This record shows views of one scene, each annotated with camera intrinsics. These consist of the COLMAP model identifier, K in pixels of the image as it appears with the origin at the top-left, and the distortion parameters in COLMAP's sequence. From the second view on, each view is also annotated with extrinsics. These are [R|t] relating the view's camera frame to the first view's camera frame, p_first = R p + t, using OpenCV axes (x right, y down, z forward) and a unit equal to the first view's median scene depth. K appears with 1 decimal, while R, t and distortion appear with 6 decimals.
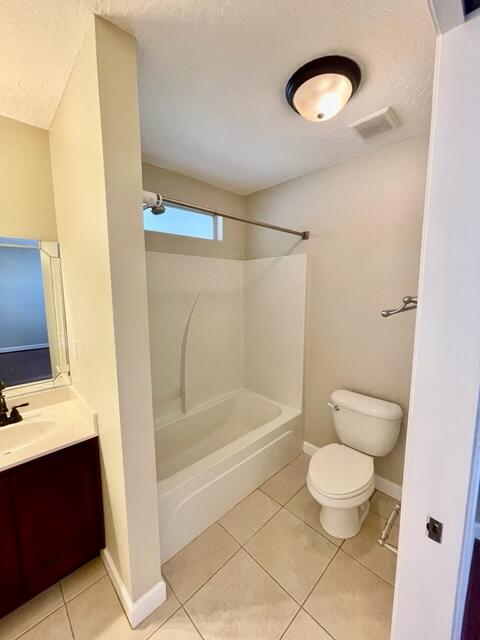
lens RADIAL K [[257.6, 0, 239.6], [0, 257.6, 319.5], [0, 0, 1]] dist [-0.007912, -0.000687]
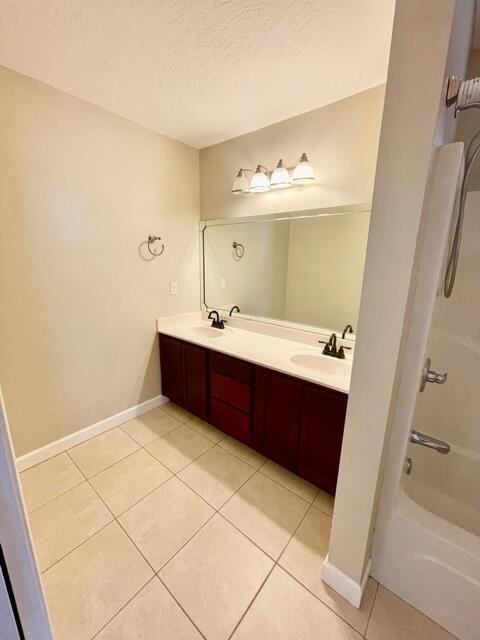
lens RADIAL K [[257.6, 0, 236.2], [0, 257.6, 317.6], [0, 0, 1]] dist [-0.007912, -0.000687]
pose [[0.089554, 0.231358, -0.968738, 0.241012], [-0.136107, 0.966364, 0.218209, 0.004967], [0.986638, 0.112311, 0.118032, 0.316938]]
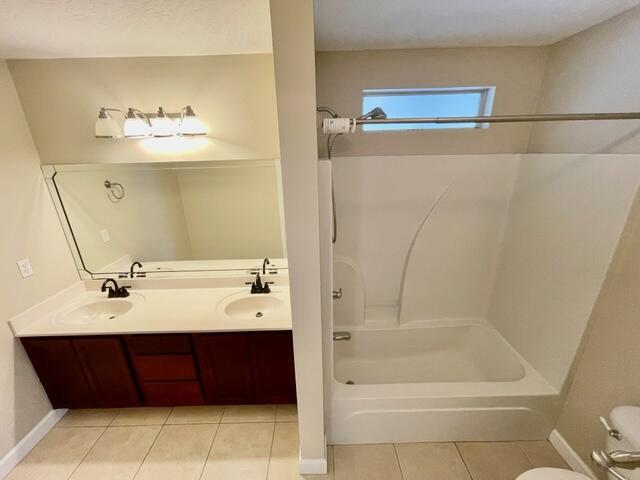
lens RADIAL K [[257.6, 0, 319.1], [0, 257.6, 241.4], [0, 0, 1]] dist [-0.007912, -0.000687]
pose [[0.720509, 0.215671, -0.659054, 0.216776], [-0.063360, 0.966905, 0.247145, -0.241411], [0.690545, -0.136313, 0.710329, 0.208157]]
